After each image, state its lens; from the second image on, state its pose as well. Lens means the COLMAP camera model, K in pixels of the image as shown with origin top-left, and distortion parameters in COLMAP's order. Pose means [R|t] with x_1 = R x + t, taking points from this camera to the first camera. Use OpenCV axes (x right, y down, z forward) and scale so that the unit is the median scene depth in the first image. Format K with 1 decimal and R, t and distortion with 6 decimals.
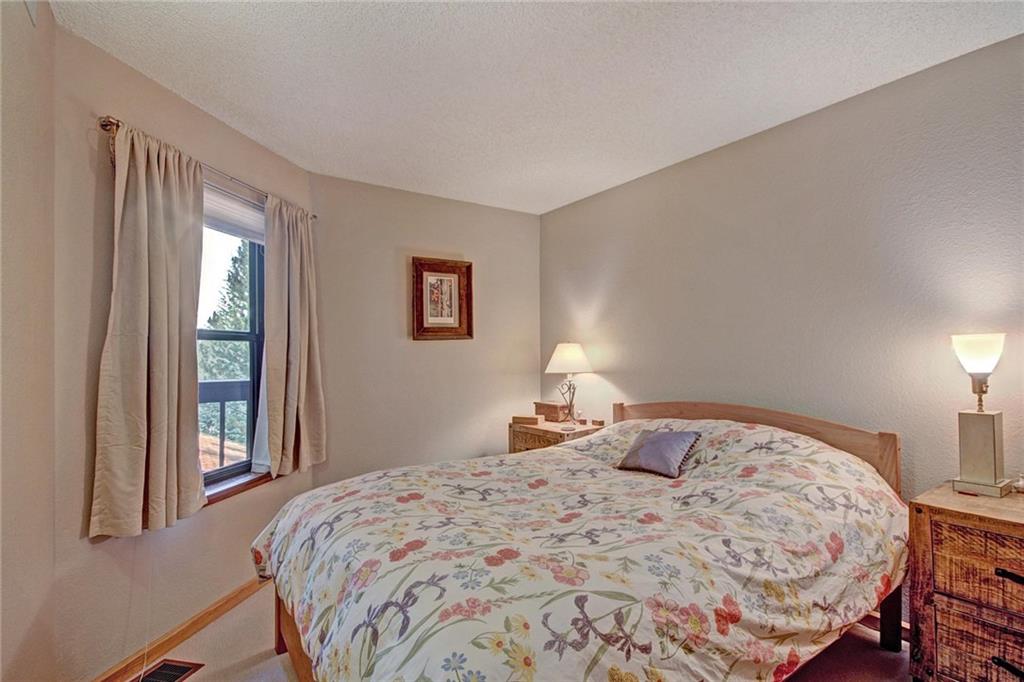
lens RADIAL K [[485.9, 0, 522.1], [0, 485.9, 354.6], [0, 0, 1]] dist [-0.000557, -0.006431]
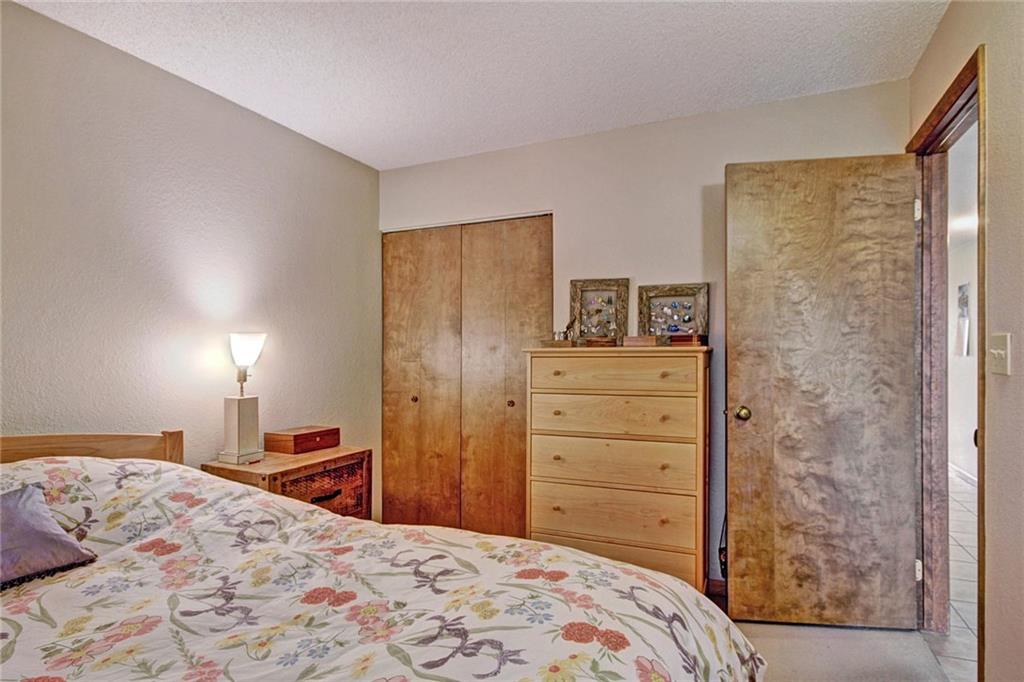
lens RADIAL K [[512.0, 0, 528.7], [0, 512.0, 355.1], [0, 0, 1]] dist [-0.001145, 0.000338]
pose [[-0.498114, 0.009847, 0.867055, -0.656088], [0.015353, 0.999879, -0.002535, 0.030700], [-0.866975, 0.012049, -0.498205, 1.190112]]
